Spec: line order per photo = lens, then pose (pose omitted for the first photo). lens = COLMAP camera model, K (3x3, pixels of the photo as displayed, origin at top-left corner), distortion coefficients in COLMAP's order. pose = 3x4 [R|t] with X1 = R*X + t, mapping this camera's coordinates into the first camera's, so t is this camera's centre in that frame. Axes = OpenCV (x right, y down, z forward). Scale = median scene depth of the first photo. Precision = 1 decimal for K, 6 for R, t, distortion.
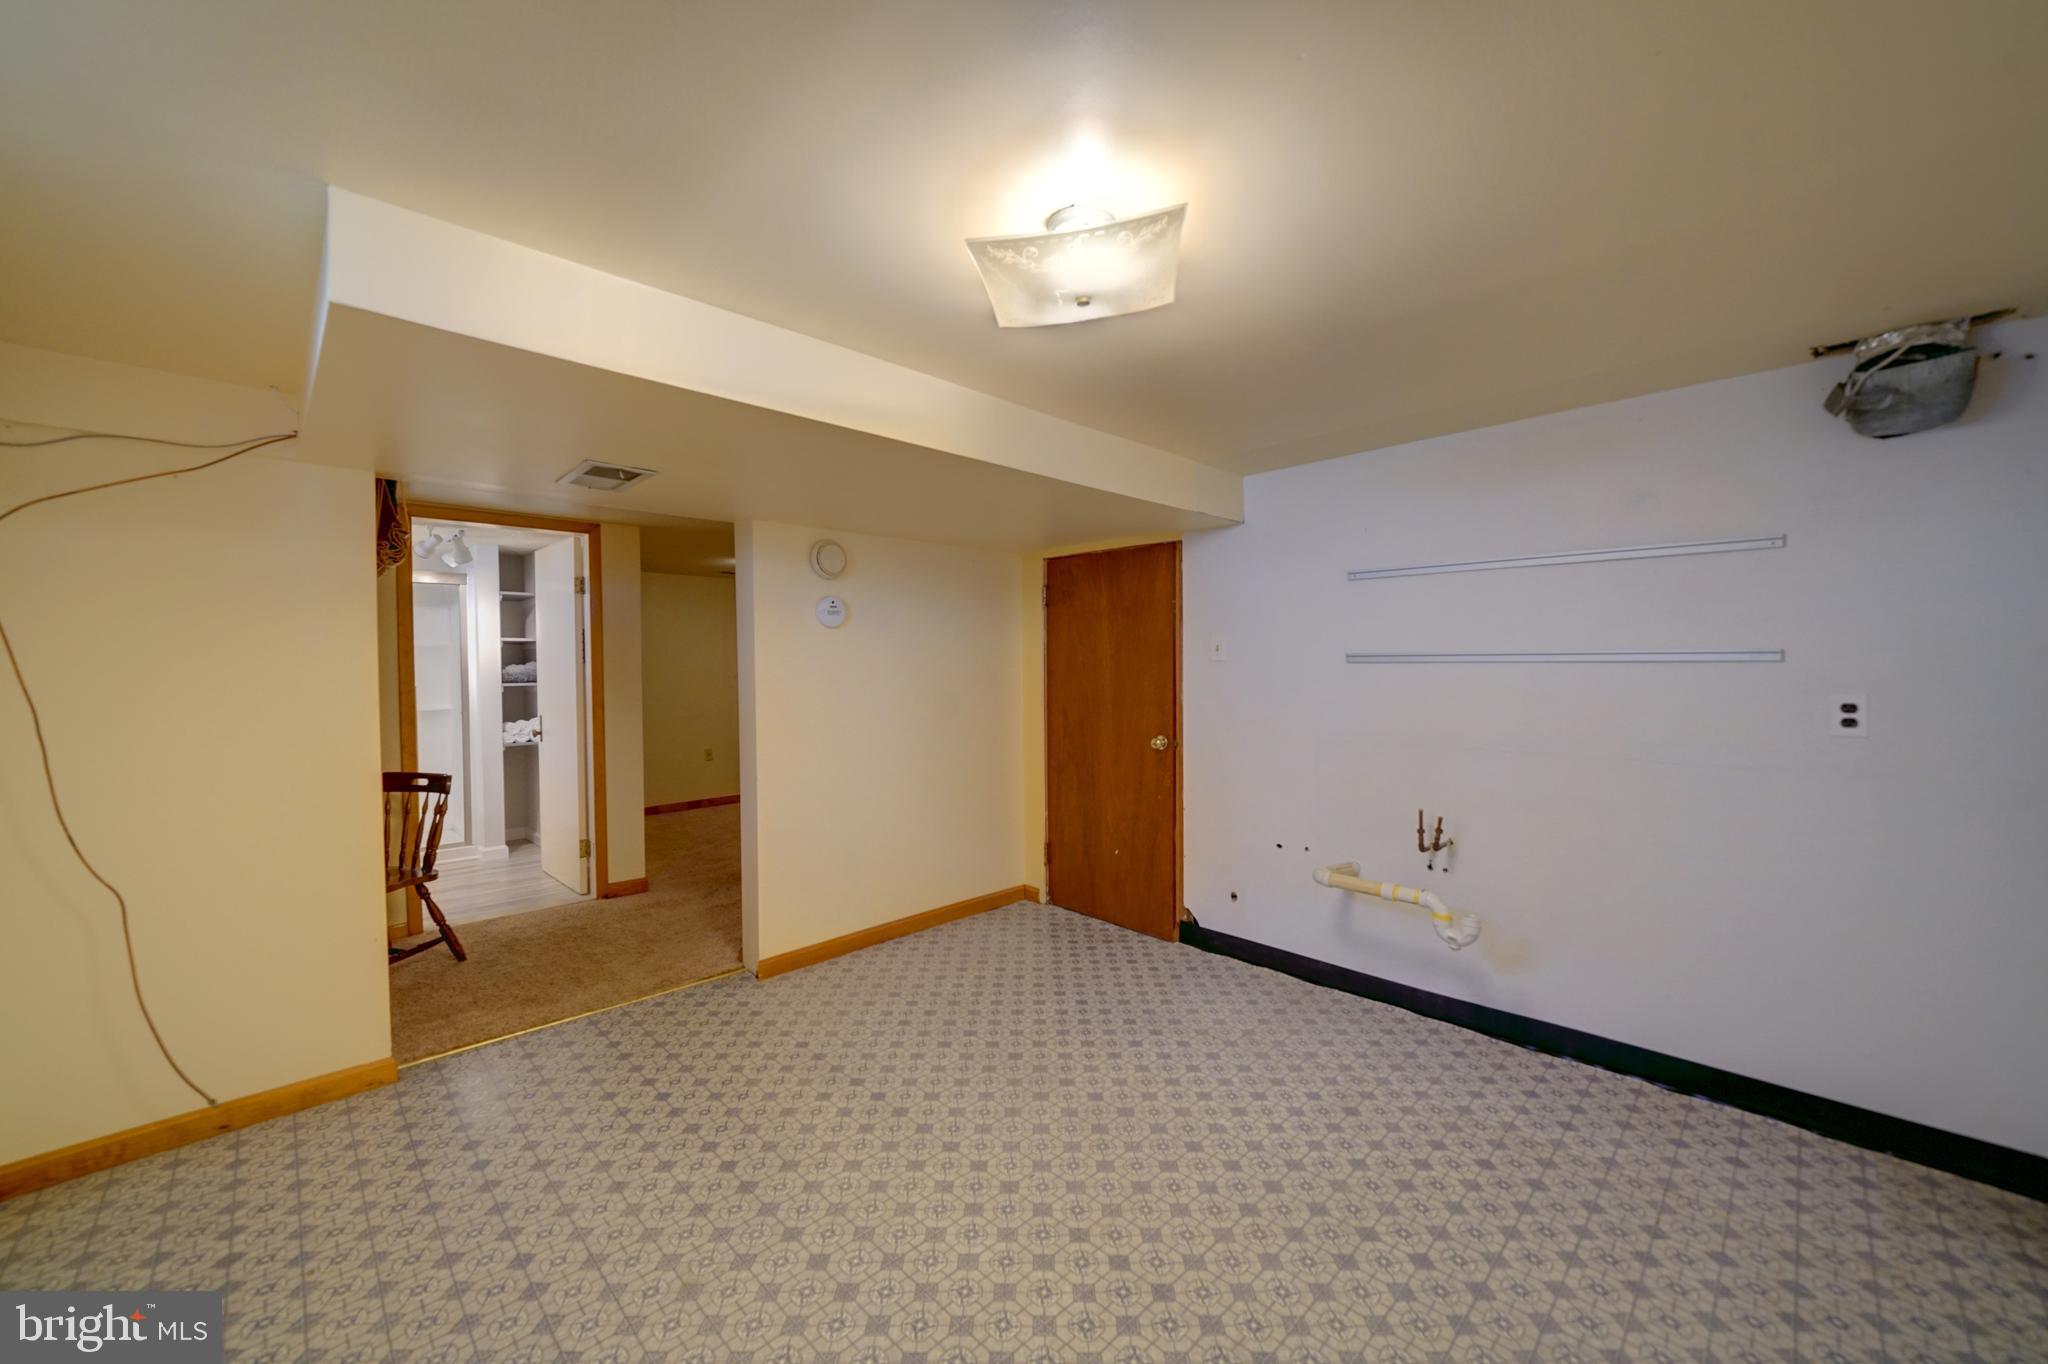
lens RADIAL K [[758.7, 0, 1021.4], [0, 758.7, 671.1], [0, 0, 1]] dist [-0.012622, 0.001339]
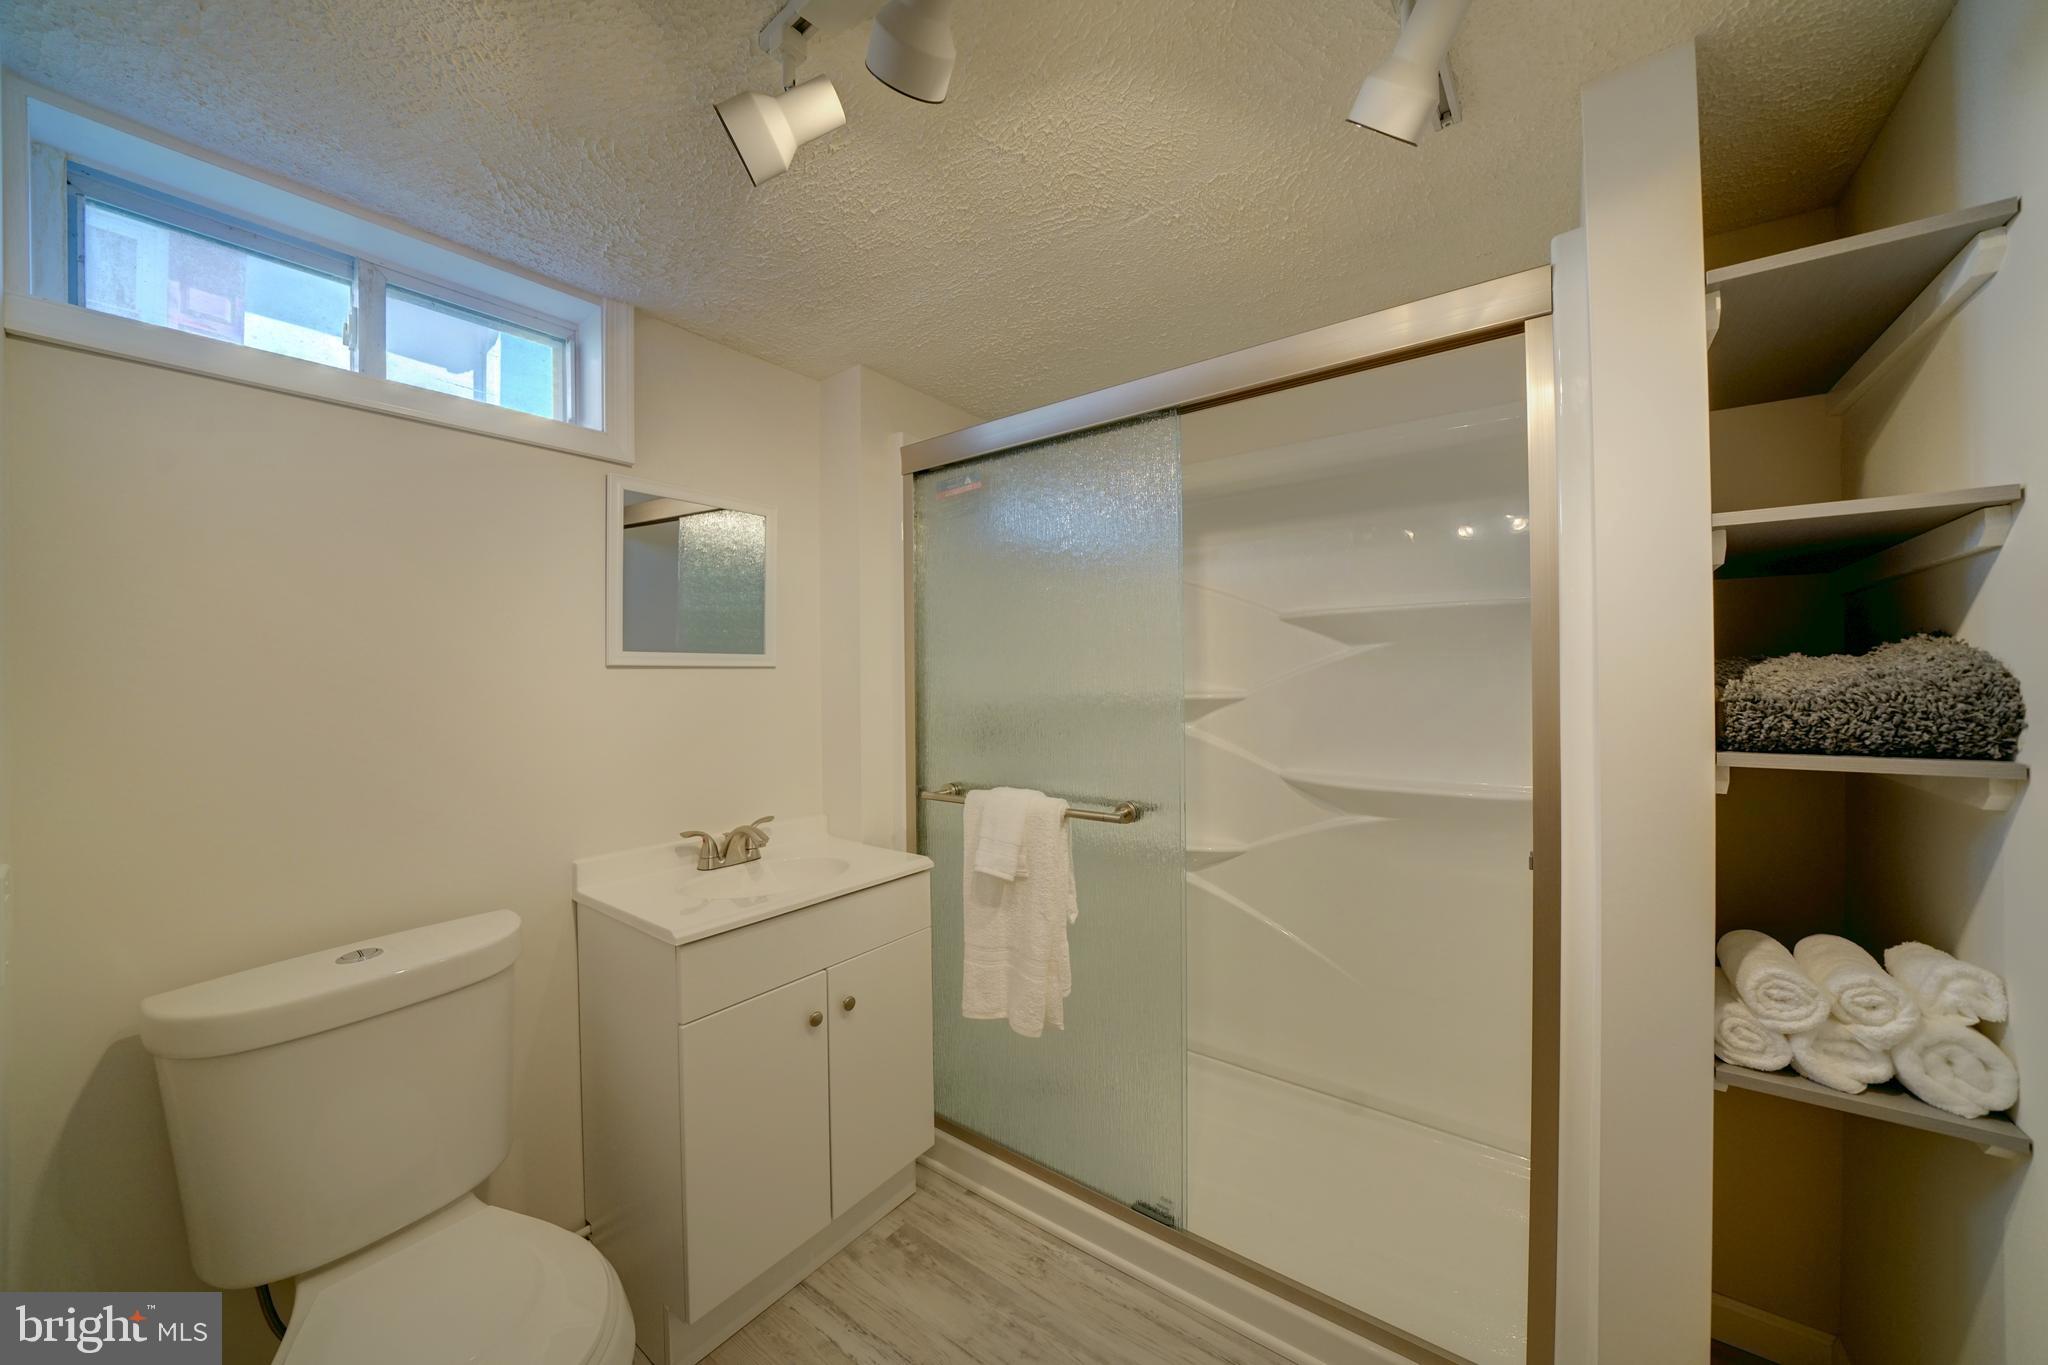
lens RADIAL K [[708.1, 0, 1020.2], [0, 708.1, 670.2], [0, 0, 1]] dist [-0.024118, 0.001976]
pose [[0.174440, -0.003402, -0.984662, -0.412699], [-0.006055, 0.999971, -0.004528, -0.002111], [0.984649, 0.006752, 0.174415, 0.600150]]
